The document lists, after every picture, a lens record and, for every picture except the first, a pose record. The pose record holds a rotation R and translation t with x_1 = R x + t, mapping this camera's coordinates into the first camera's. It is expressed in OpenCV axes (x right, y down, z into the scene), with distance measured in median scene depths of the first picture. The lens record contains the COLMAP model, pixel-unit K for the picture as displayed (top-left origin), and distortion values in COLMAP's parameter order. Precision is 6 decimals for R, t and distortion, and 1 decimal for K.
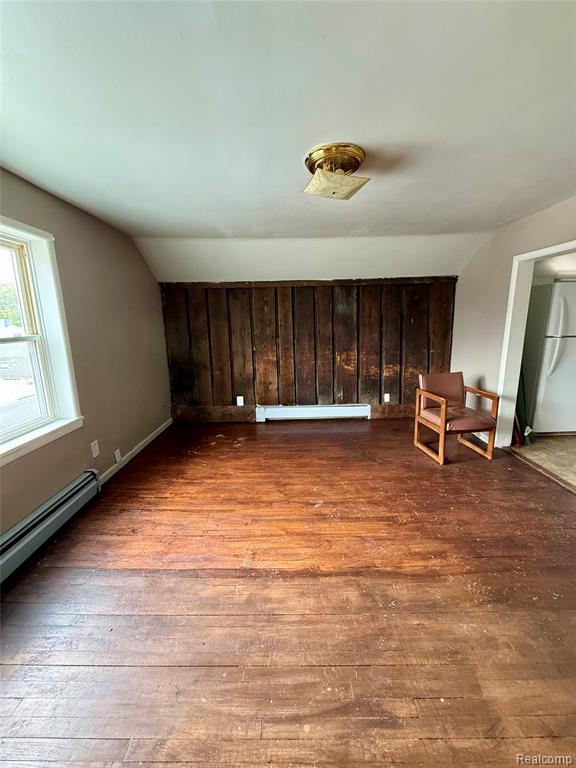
lens RADIAL K [[305.2, 0, 288.2], [0, 305.2, 381.5], [0, 0, 1]] dist [-0.003146, -0.000114]
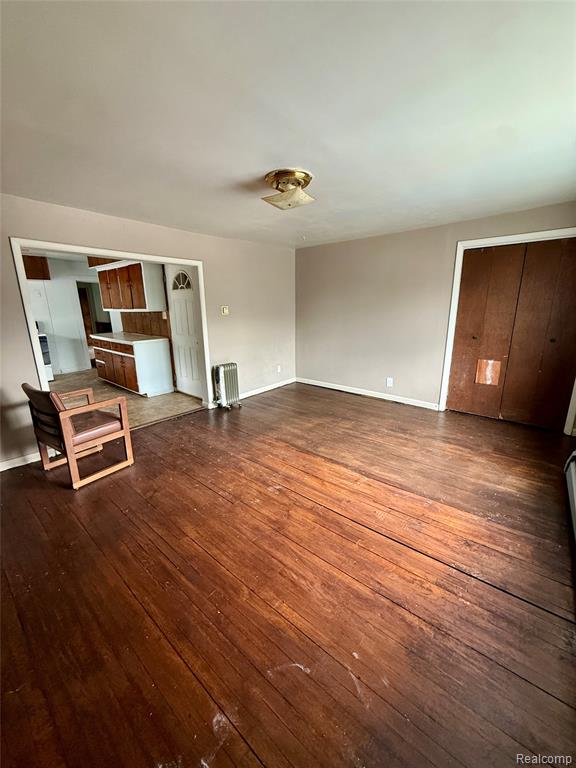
lens RADIAL K [[305.2, 0, 288.2], [0, 305.2, 381.5], [0, 0, 1]] dist [-0.003146, -0.000114]
pose [[-0.764105, -0.128380, 0.632188, -0.522922], [0.151905, 0.916632, 0.369745, -0.288766], [-0.626951, 0.378557, -0.680901, 1.503089]]
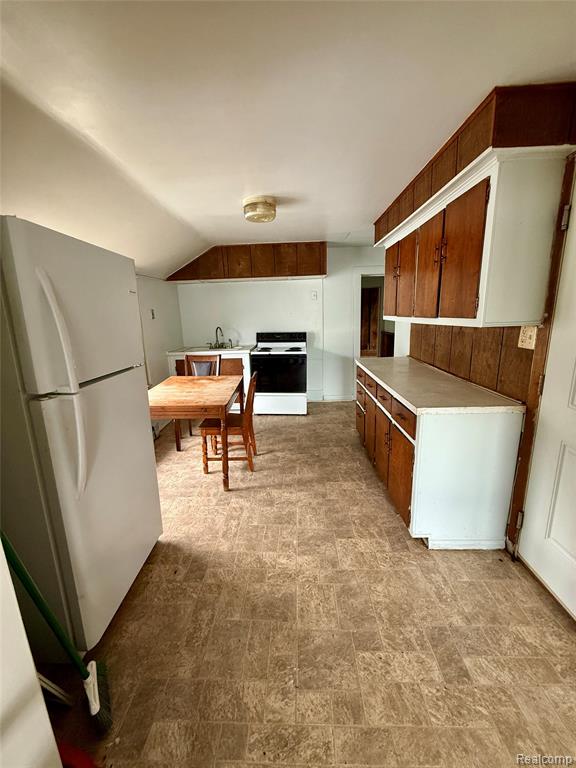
lens RADIAL K [[305.2, 0, 288.2], [0, 305.2, 381.5], [0, 0, 1]] dist [-0.003146, -0.000114]
pose [[0.017644, -0.193640, 0.980914, 0.745971], [0.214034, 0.959056, 0.185476, -0.214009], [-0.976667, 0.206677, 0.058367, 0.975486]]
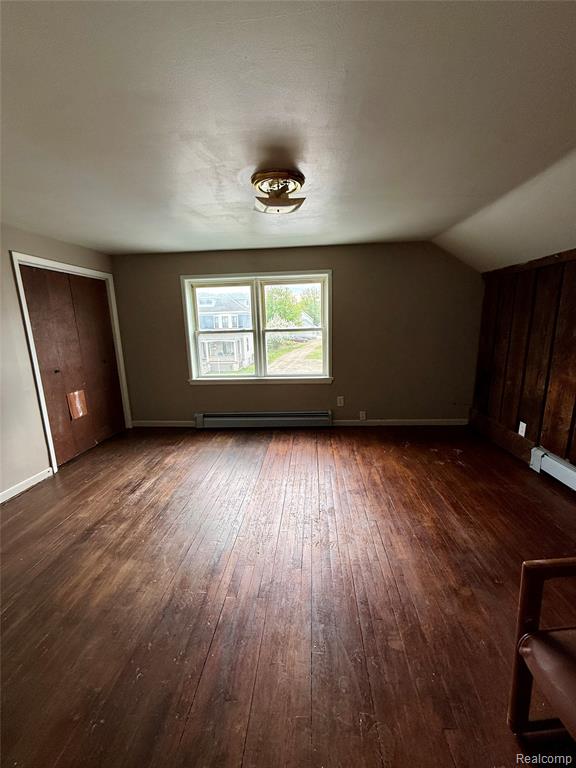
lens RADIAL K [[305.2, 0, 288.2], [0, 305.2, 381.5], [0, 0, 1]] dist [-0.003146, -0.000114]
pose [[-0.069511, 0.212863, -0.974606, 0.947992], [-0.162222, 0.961554, 0.221583, -0.192284], [0.984303, 0.173504, -0.032307, 0.821398]]
